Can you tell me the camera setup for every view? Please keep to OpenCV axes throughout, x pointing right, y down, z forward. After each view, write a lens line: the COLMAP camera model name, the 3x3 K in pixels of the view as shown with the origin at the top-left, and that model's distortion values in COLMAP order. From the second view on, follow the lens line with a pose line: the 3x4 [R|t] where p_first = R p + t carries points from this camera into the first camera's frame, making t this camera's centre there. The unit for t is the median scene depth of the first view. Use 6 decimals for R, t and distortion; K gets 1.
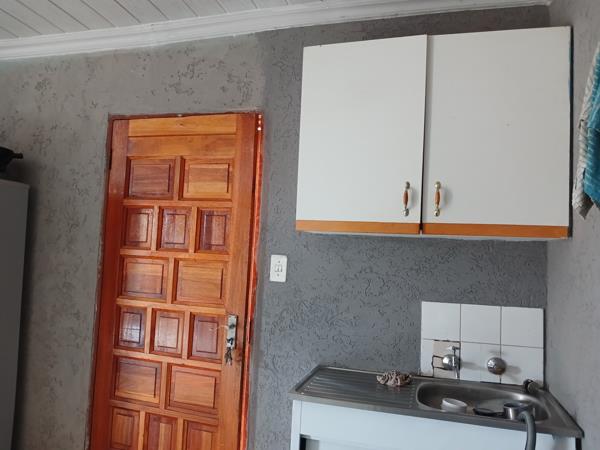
lens RADIAL K [[467.0, 0, 300.0], [0, 467.0, 225.0], [0, 0, 1]] dist [0.034357, -0.045528]
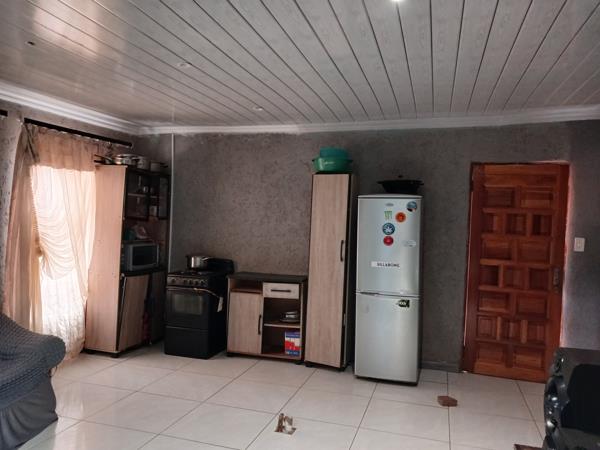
lens RADIAL K [[467.0, 0, 300.0], [0, 467.0, 225.0], [0, 0, 1]] dist [0.034357, -0.045528]
pose [[0.999971, -0.003982, -0.006566, -1.140460], [0.004392, 0.997957, 0.063738, -0.113751], [0.006298, -0.063765, 0.997945, -0.922839]]
